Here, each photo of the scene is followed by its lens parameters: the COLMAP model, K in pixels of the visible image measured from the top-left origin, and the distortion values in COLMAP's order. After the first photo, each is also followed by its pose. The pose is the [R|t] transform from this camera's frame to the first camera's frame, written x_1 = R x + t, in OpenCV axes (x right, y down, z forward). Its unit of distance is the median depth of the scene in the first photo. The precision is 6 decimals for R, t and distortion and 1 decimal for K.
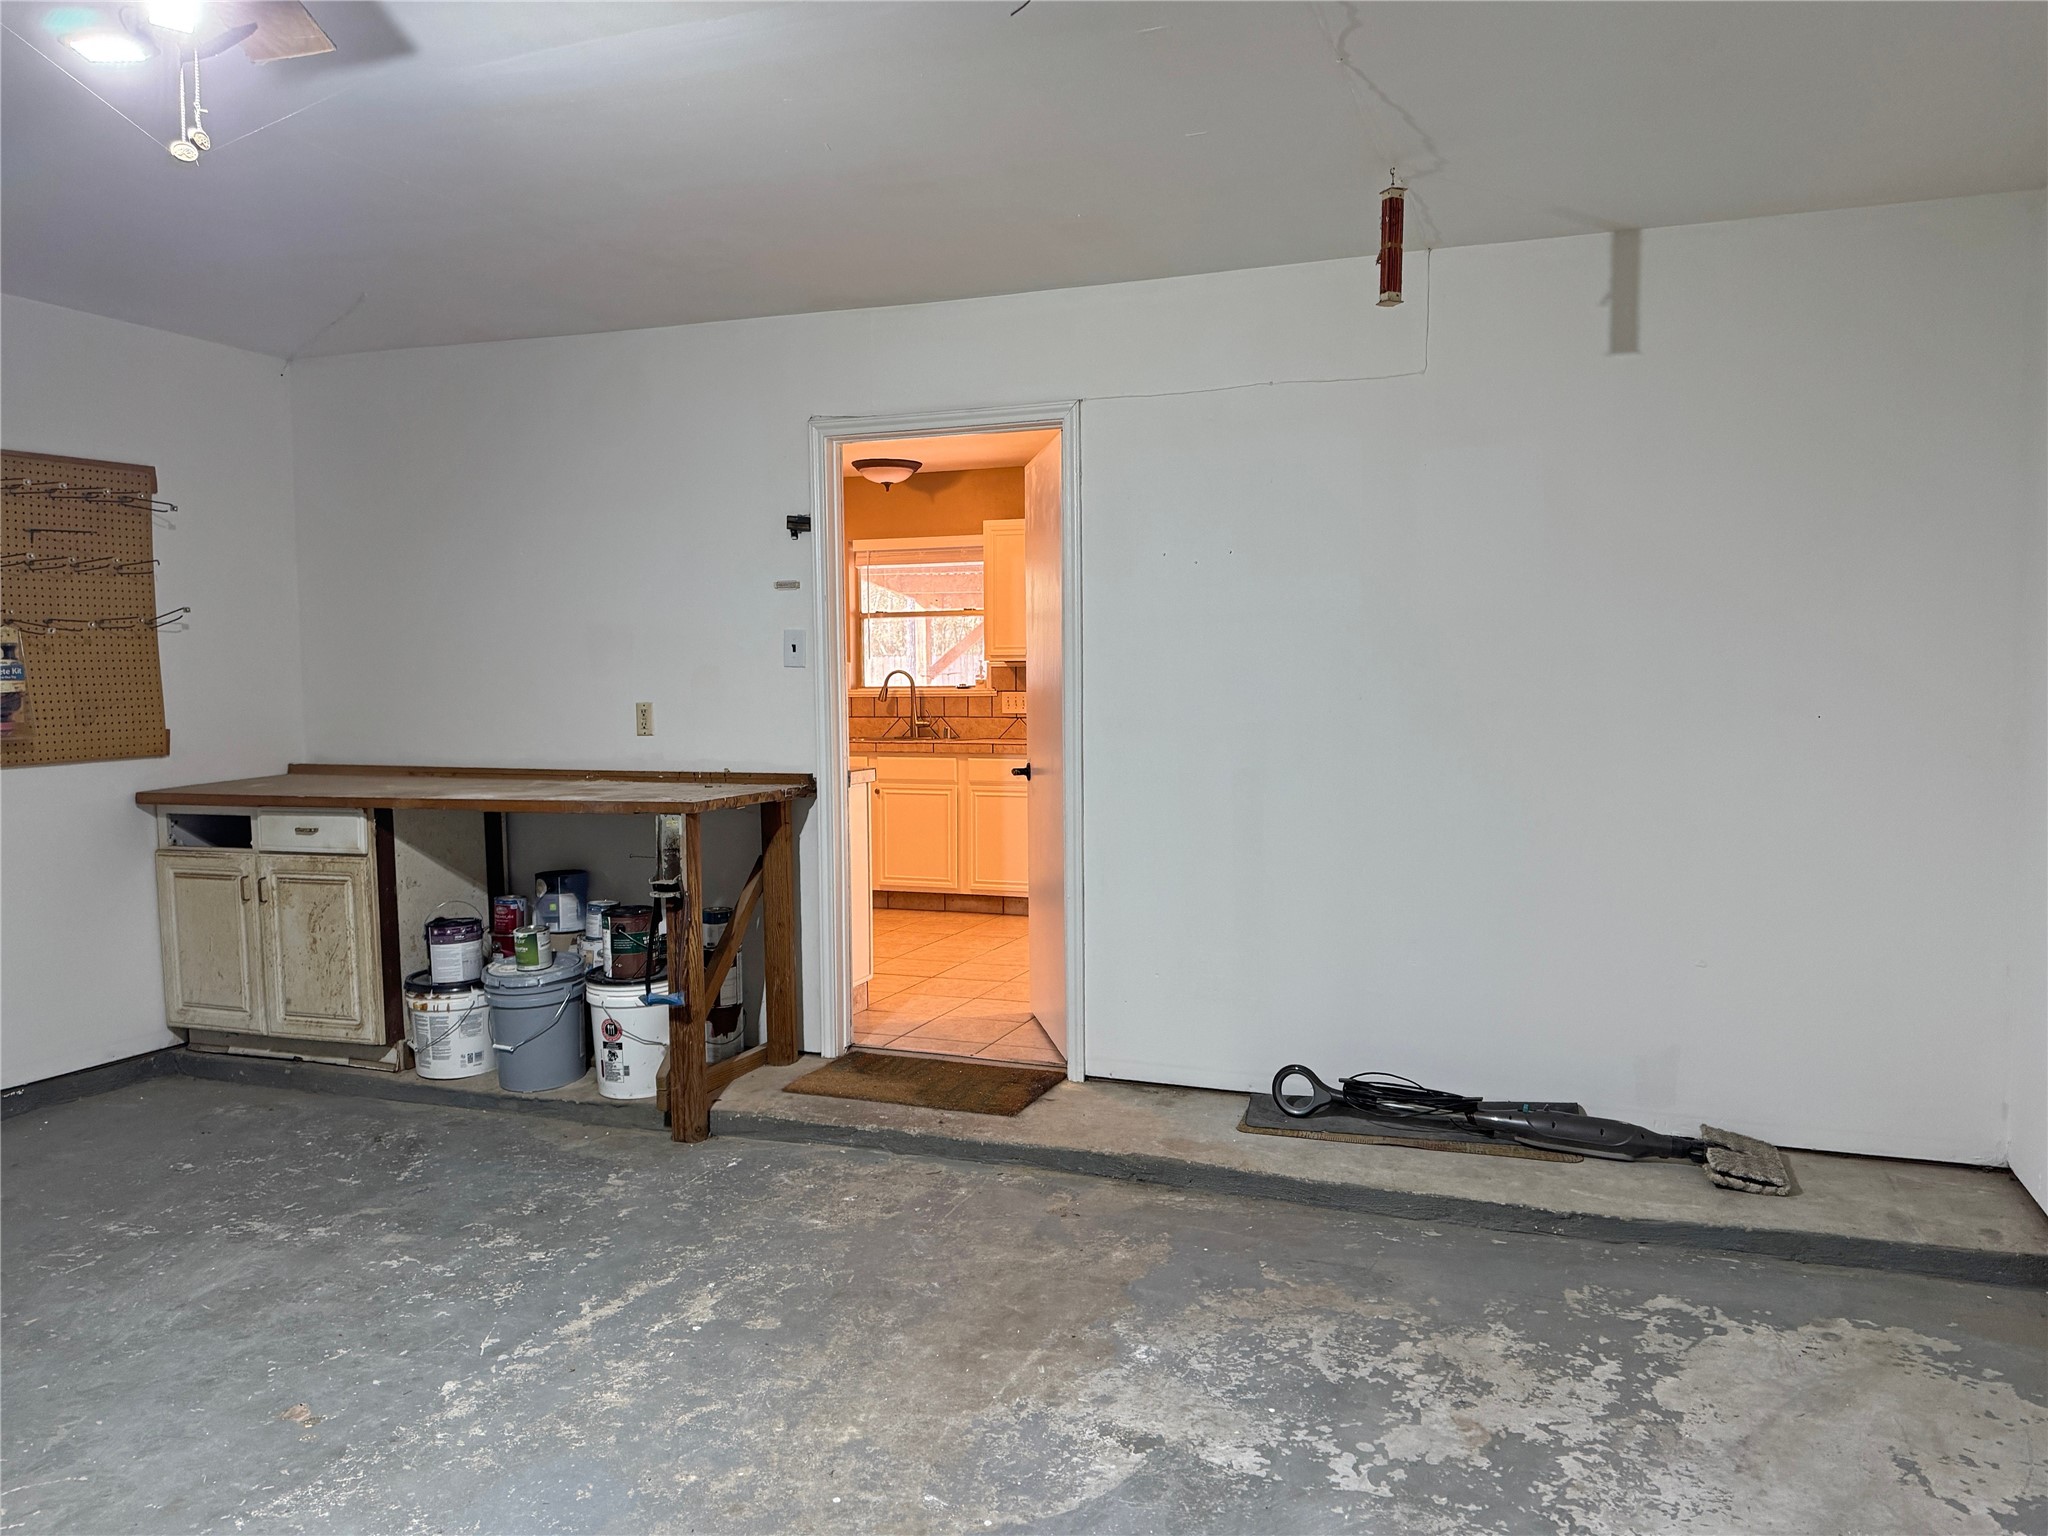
lens RADIAL K [[1477.0, 0, 1021.5], [0, 1477.0, 772.2], [0, 0, 1]] dist [0.047058, -0.049544]
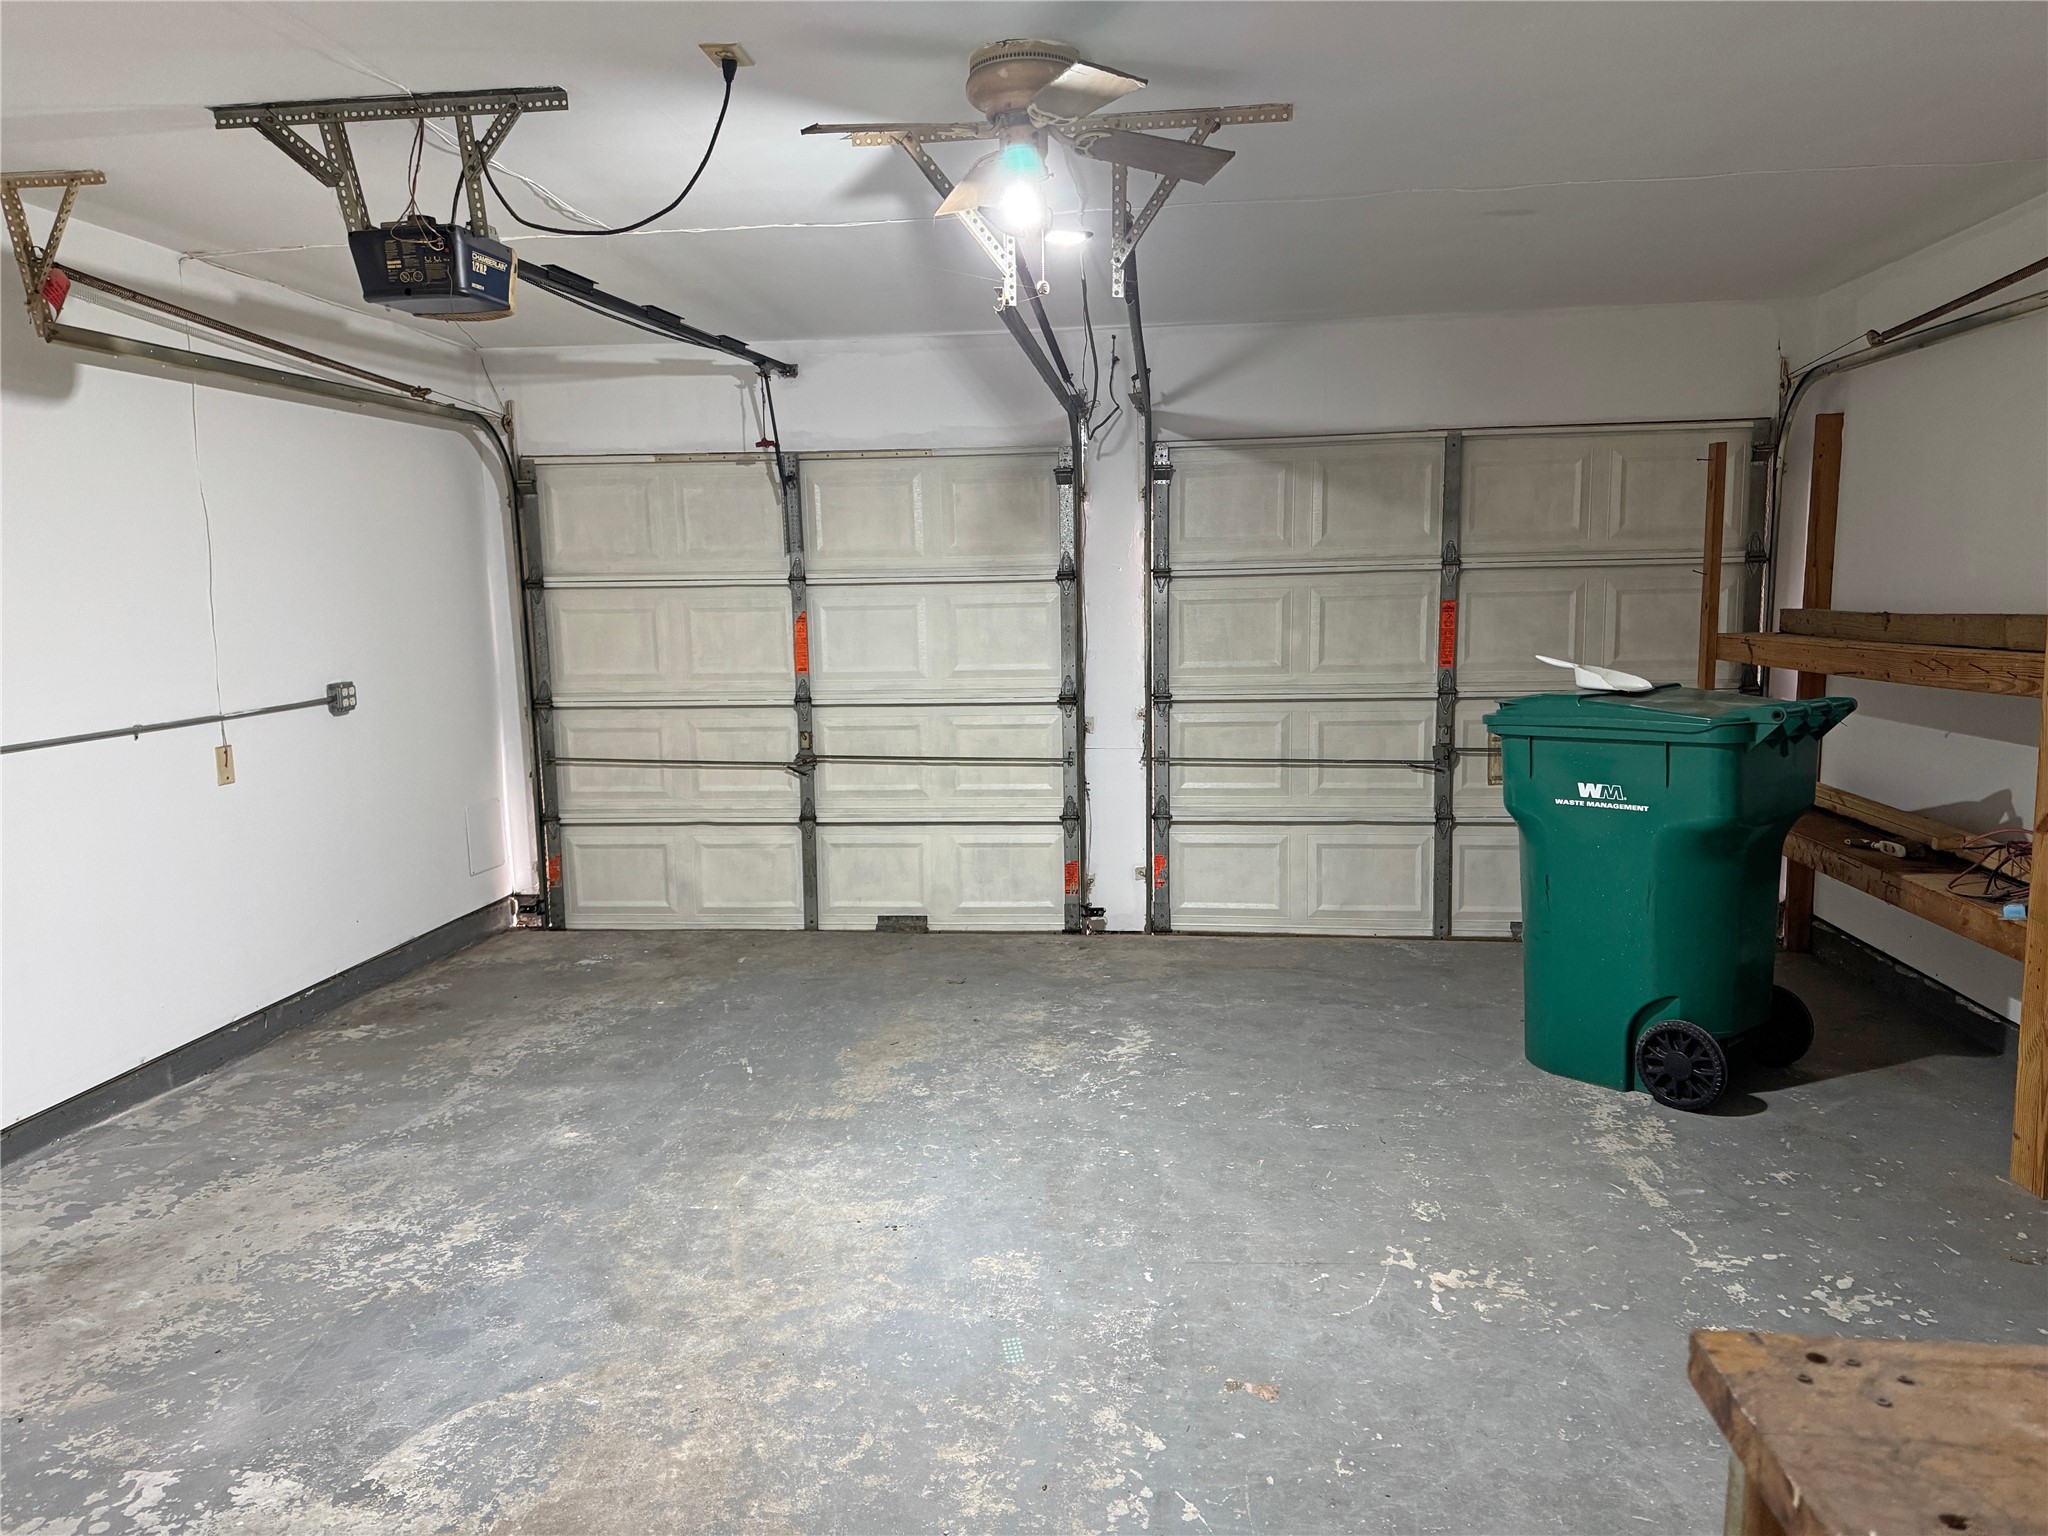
lens RADIAL K [[1477.0, 0, 1021.5], [0, 1477.0, 772.2], [0, 0, 1]] dist [0.047058, -0.049544]
pose [[-0.970439, 0.052940, -0.235469, -0.126608], [0.007705, 0.981944, 0.189013, -0.169783], [0.241224, 0.181611, -0.953325, 1.927136]]
